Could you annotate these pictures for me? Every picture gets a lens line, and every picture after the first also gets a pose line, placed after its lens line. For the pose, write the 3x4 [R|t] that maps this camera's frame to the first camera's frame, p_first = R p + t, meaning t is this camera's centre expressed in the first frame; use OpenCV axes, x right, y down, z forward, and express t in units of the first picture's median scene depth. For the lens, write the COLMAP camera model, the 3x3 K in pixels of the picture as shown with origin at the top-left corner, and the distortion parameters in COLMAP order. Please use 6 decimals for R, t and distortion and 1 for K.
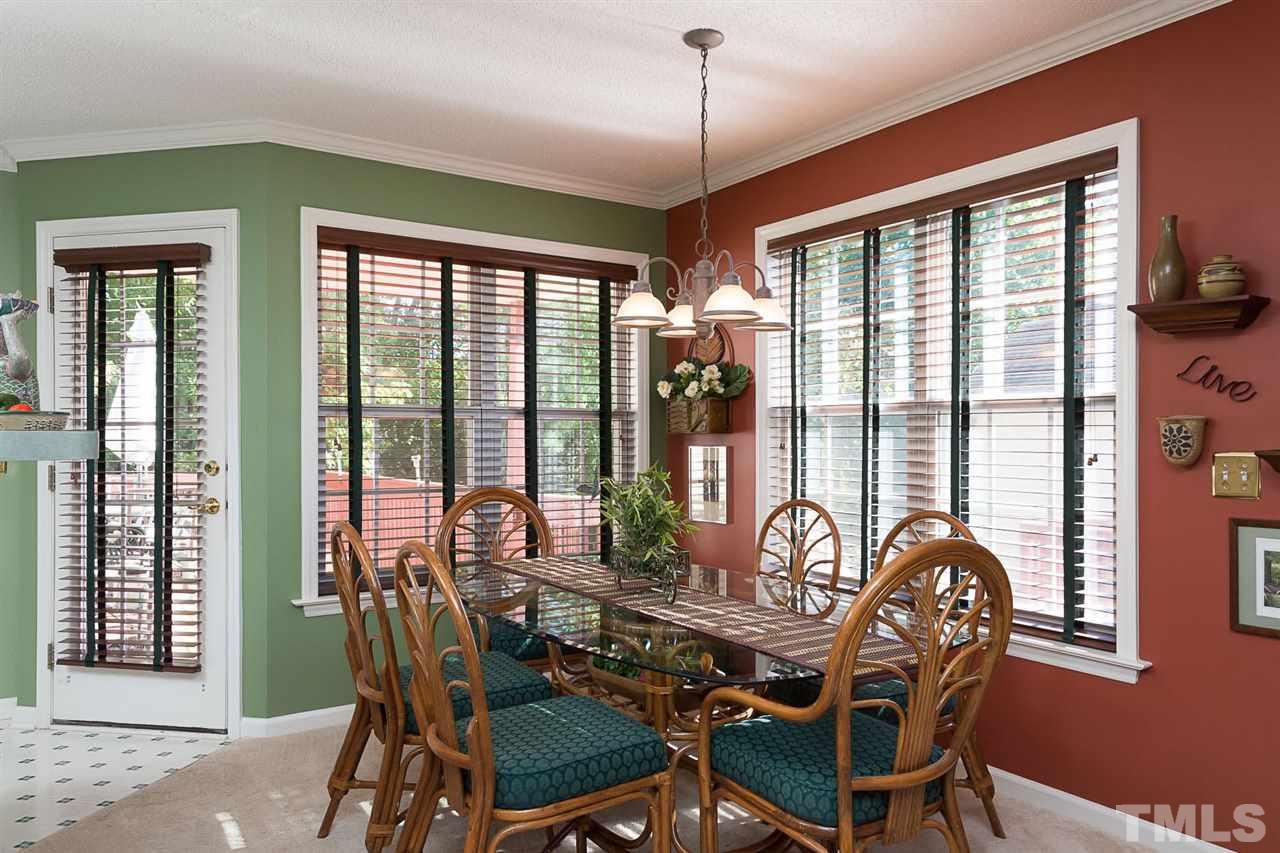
lens RADIAL K [[901.3, 0, 640.0], [0, 901.3, 426.5], [0, 0, 1]] dist [0.002218, -0.002249]
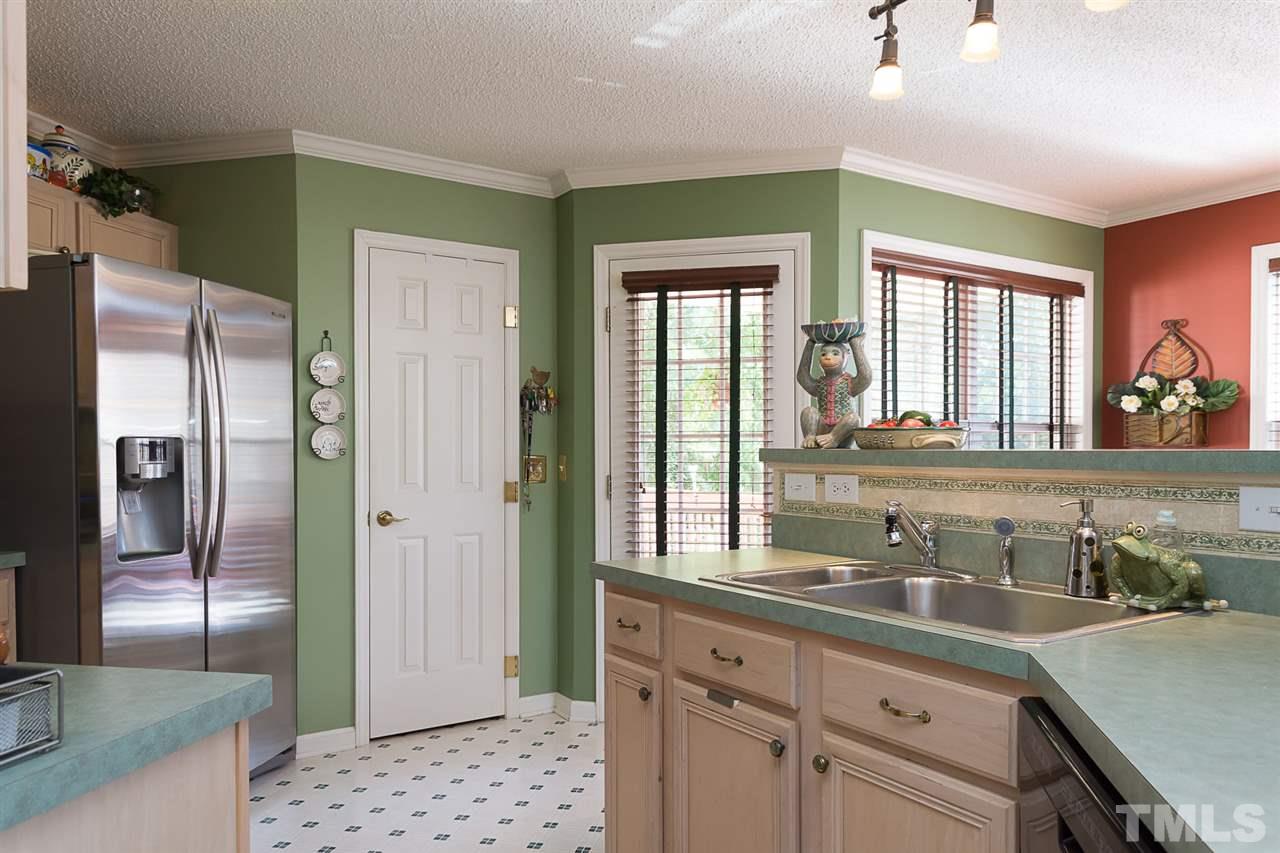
lens RADIAL K [[901.3, 0, 640.0], [0, 901.3, 426.5], [0, 0, 1]] dist [0.002218, -0.002249]
pose [[0.999458, 0.000795, -0.032913, -0.557688], [-0.001268, 0.999896, -0.014370, 0.000788], [0.032898, 0.014404, 0.999355, -0.053400]]
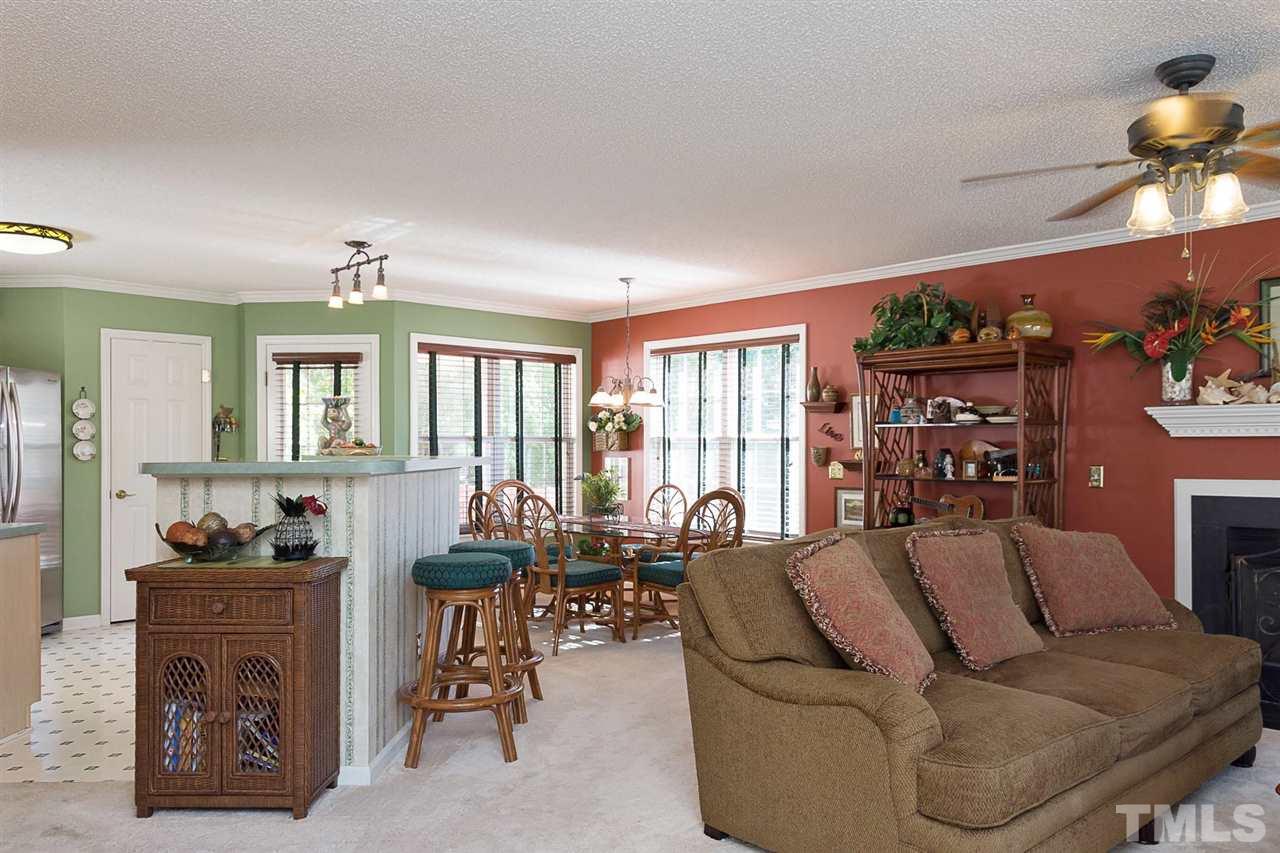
lens RADIAL K [[927.0, 0, 640.0], [0, 927.0, 426.5], [0, 0, 1]] dist [0.037021, 0.000014]
pose [[0.988334, 0.004195, 0.152247, -0.181846], [-0.002826, 0.999954, -0.009207, -0.027000], [-0.152278, 0.008669, 0.988300, -0.949739]]
